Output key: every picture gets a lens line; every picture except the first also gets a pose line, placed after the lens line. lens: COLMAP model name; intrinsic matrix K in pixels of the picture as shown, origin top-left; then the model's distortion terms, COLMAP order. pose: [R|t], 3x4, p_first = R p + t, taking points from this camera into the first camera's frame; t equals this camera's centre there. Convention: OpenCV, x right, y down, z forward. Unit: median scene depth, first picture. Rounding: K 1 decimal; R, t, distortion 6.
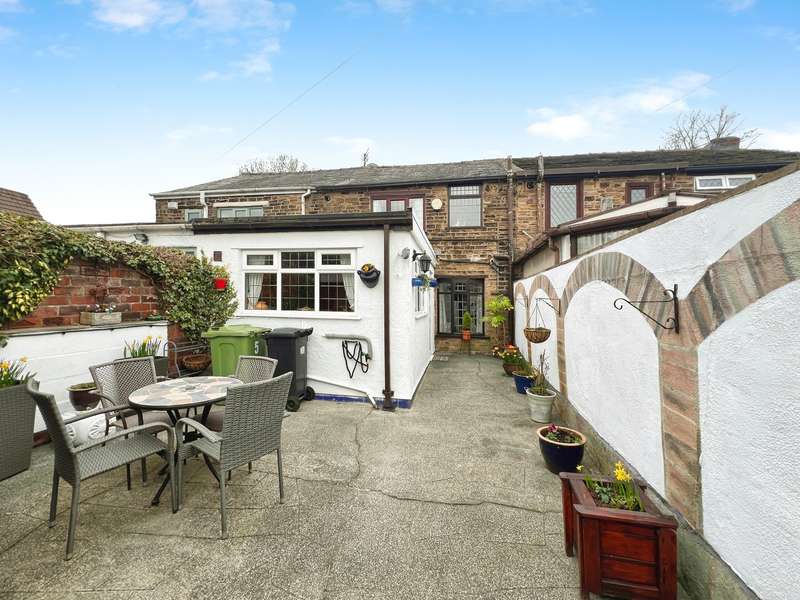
lens RADIAL K [[321.6, 0, 400.0], [0, 321.6, 300.0], [0, 0, 1]] dist [0.000294, 0.000019]
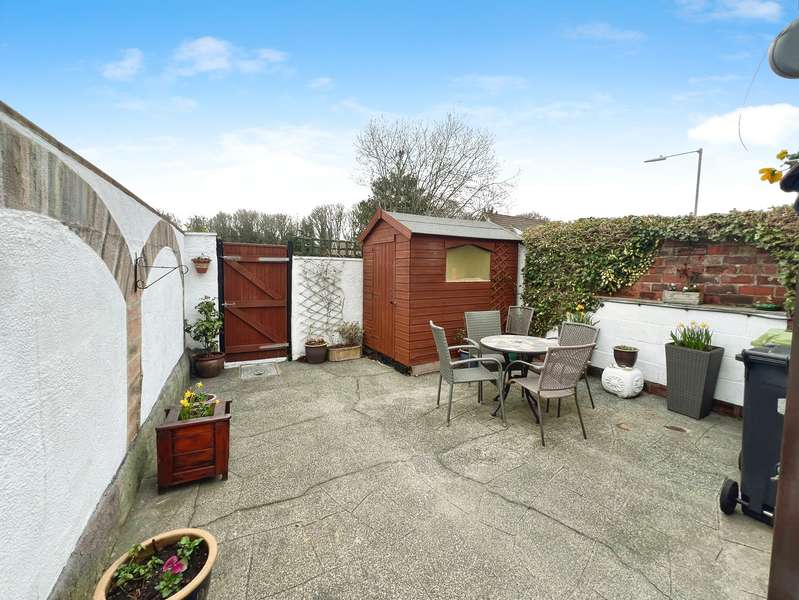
lens RADIAL K [[326.0, 0, 399.5], [0, 326.0, 300.0], [0, 0, 1]] dist [0.000196, 0.000017]
pose [[-0.766772, 0.038782, -0.640747, 0.462140], [-0.027135, 0.995323, 0.092715, -0.006044], [0.641346, 0.088478, -0.762133, 1.358226]]
